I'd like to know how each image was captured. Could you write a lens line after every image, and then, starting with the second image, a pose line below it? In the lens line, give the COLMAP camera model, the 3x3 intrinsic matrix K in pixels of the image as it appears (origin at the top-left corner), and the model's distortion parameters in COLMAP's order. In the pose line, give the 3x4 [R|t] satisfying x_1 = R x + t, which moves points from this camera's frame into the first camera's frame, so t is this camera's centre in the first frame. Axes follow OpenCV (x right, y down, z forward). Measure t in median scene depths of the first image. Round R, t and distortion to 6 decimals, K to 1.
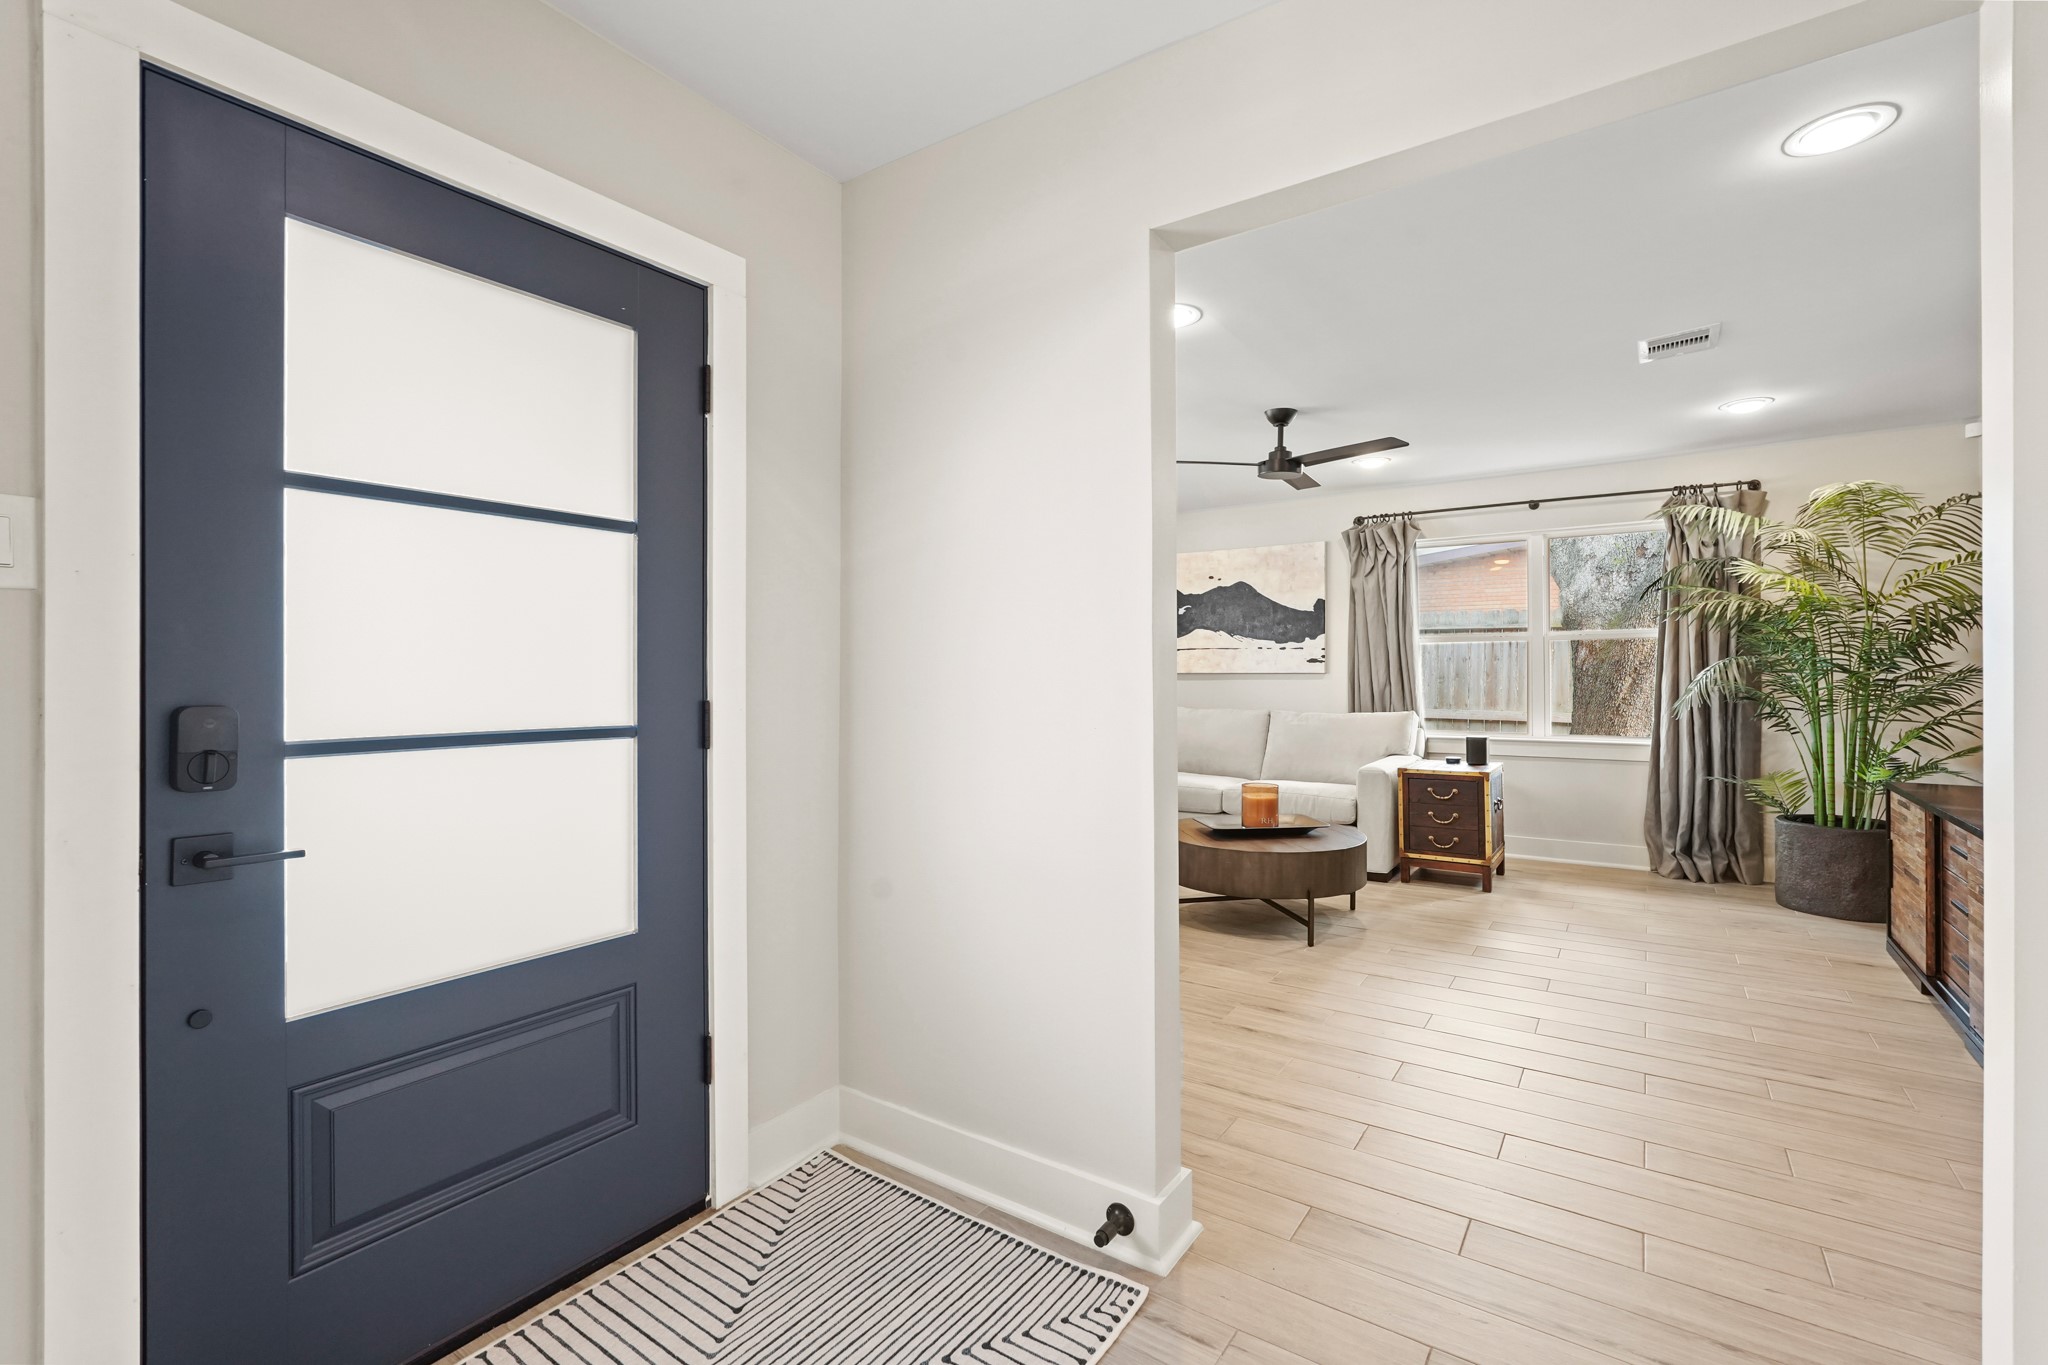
lens RADIAL K [[903.5, 0, 1023.3], [0, 903.5, 673.4], [0, 0, 1]] dist [-0.020026, 0.008452]
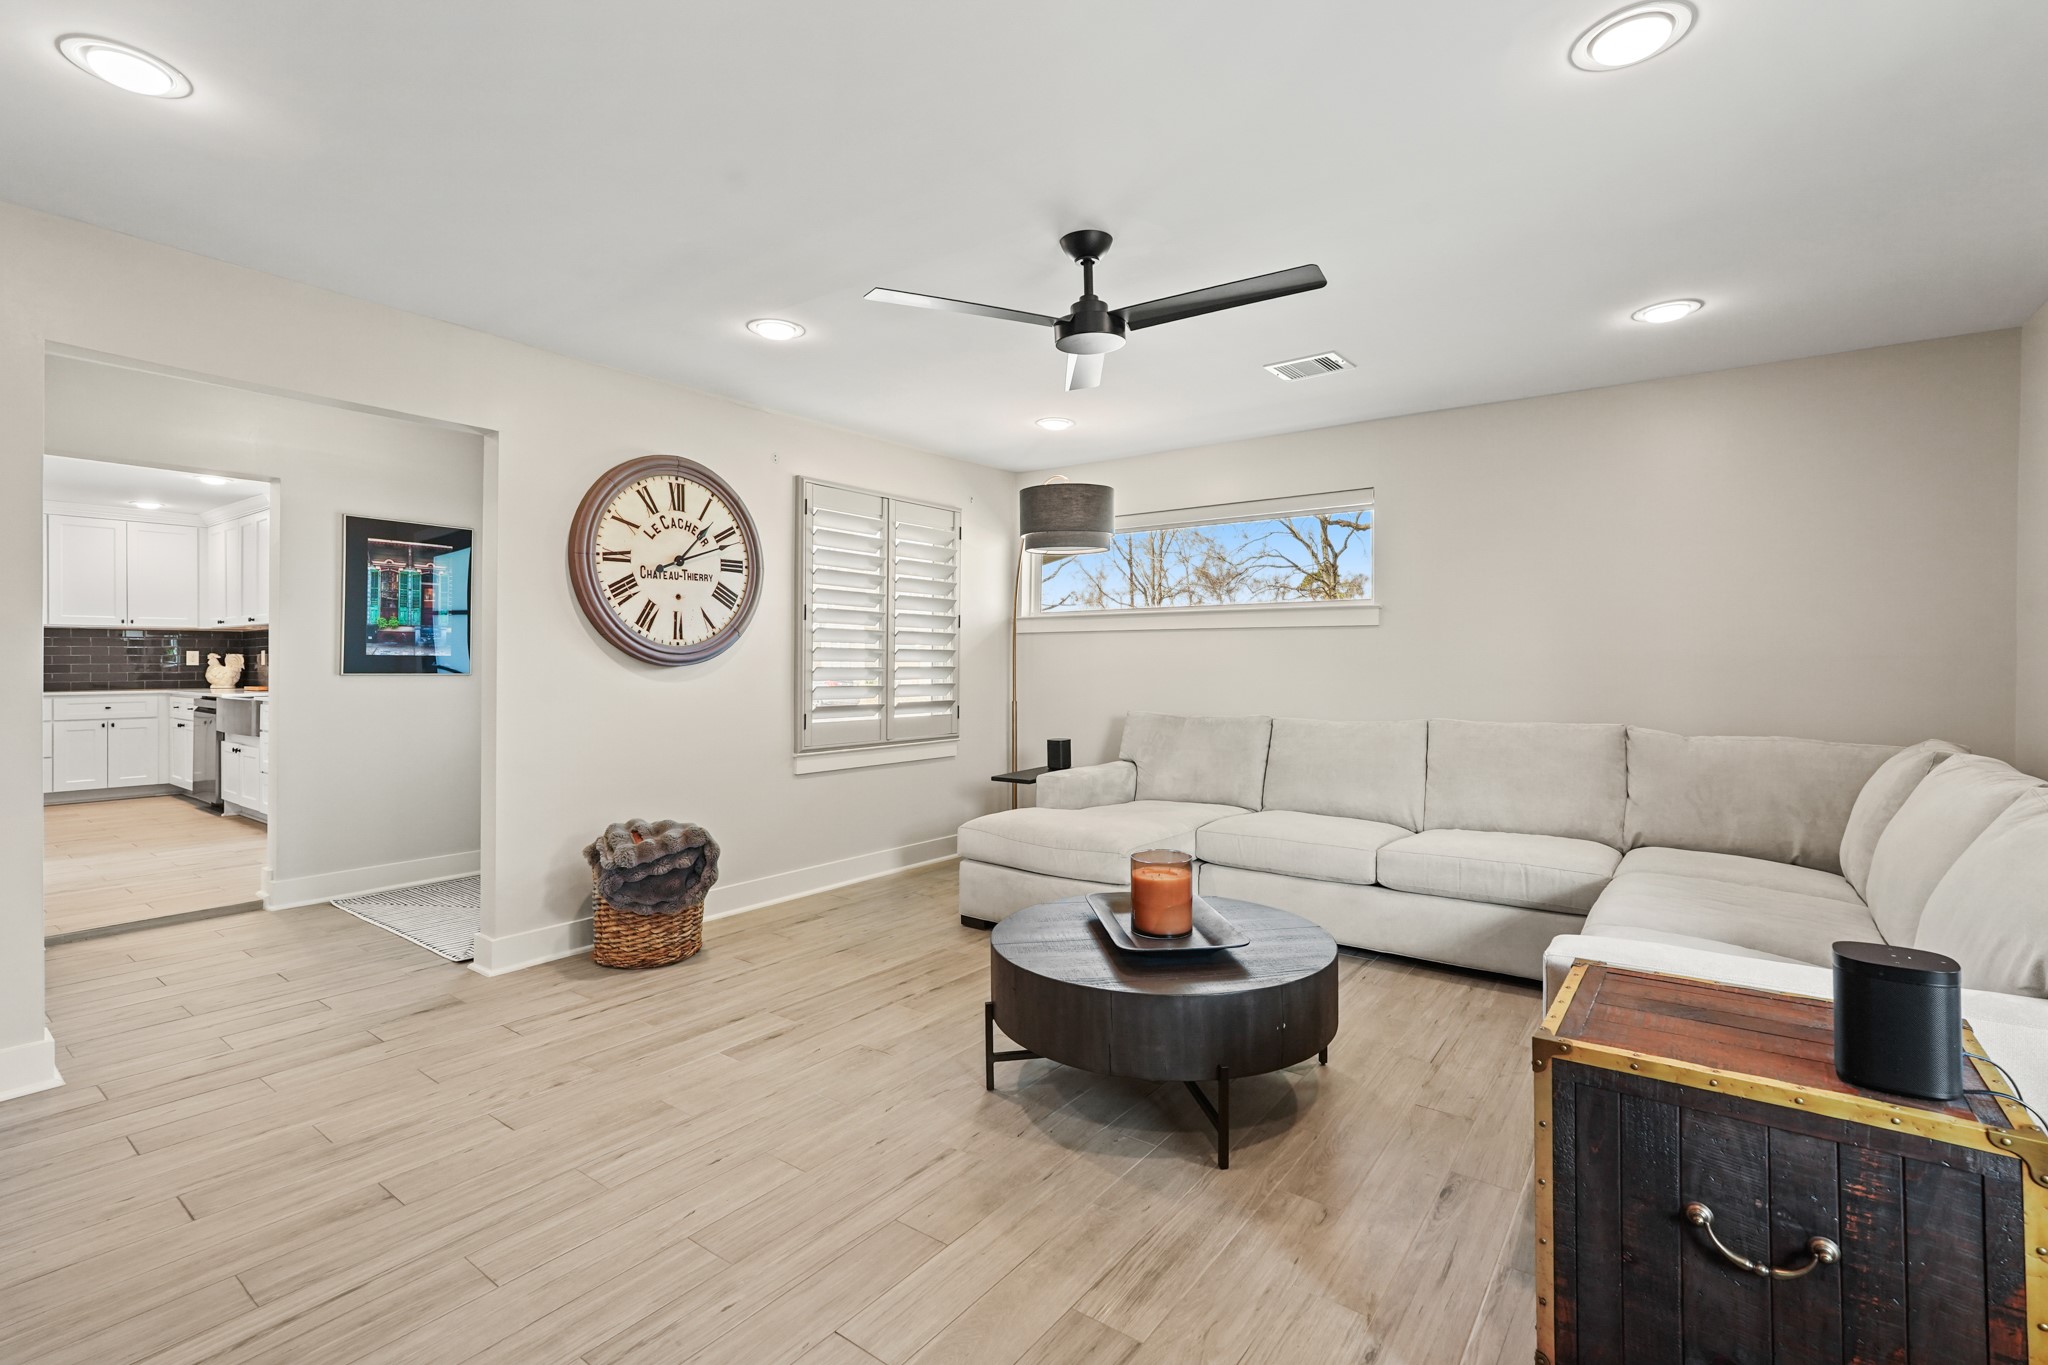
lens RADIAL K [[926.5, 0, 1029.8], [0, 926.5, 666.2], [0, 0, 1]] dist [0.000222, 0.000201]
pose [[-0.031501, 0.005754, -0.999487, 0.761307], [-0.002075, 0.999981, 0.005822, -0.004316], [0.999502, 0.002257, -0.031489, 0.812298]]
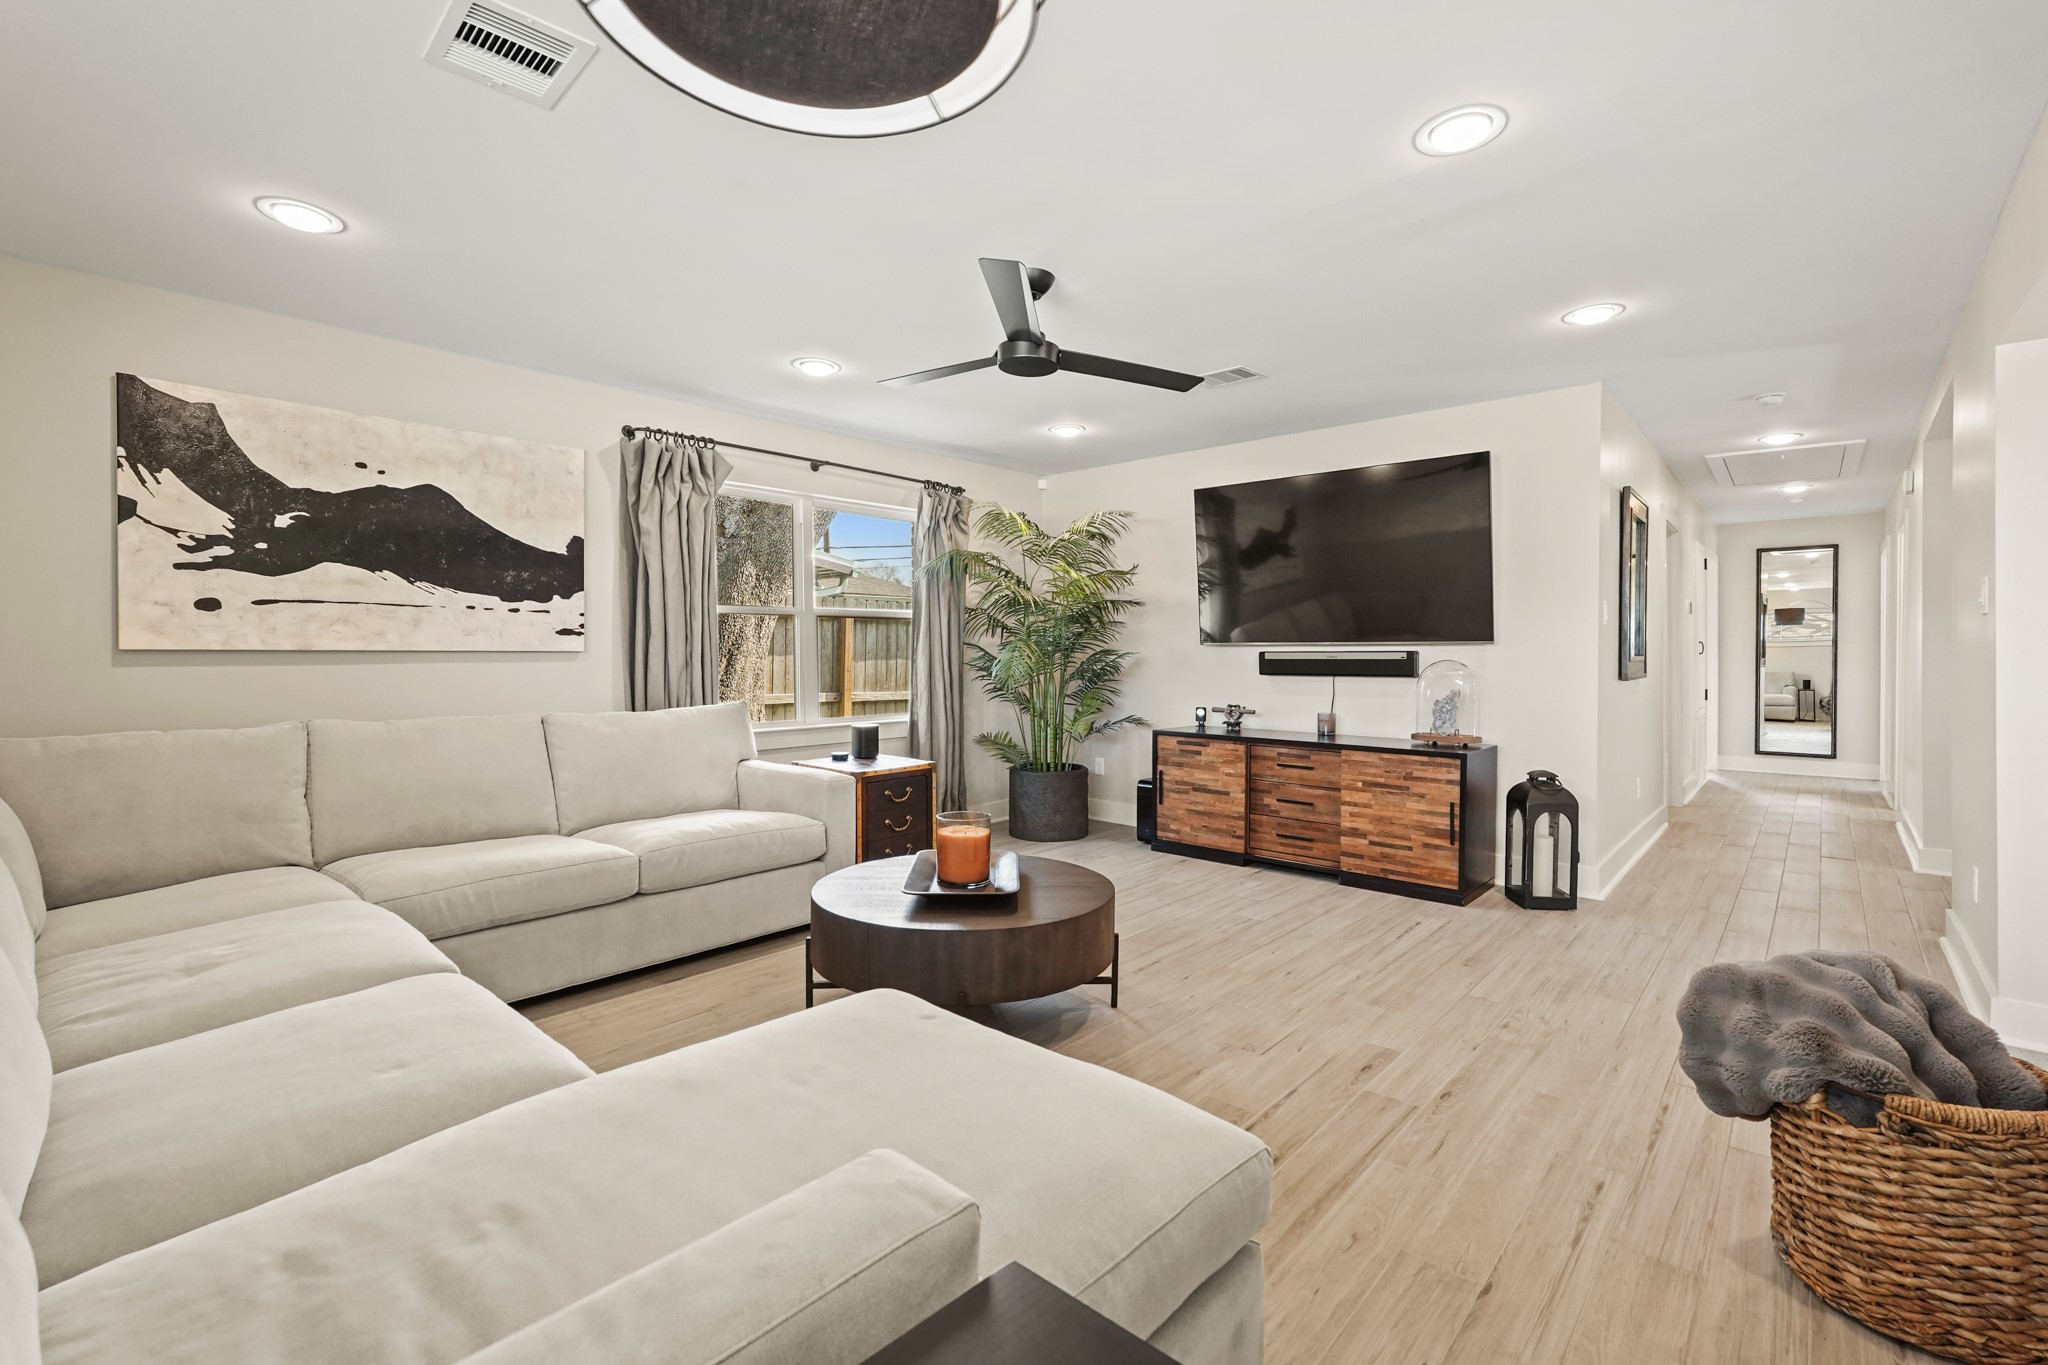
lens RADIAL K [[903.5, 0, 1023.3], [0, 903.5, 673.4], [0, 0, 1]] dist [-0.020026, 0.008452]
pose [[0.123808, -0.018188, 0.992140, -0.345431], [-0.000162, 0.999832, 0.018349, 0.004331], [-0.992306, -0.002433, 0.123784, 0.760810]]
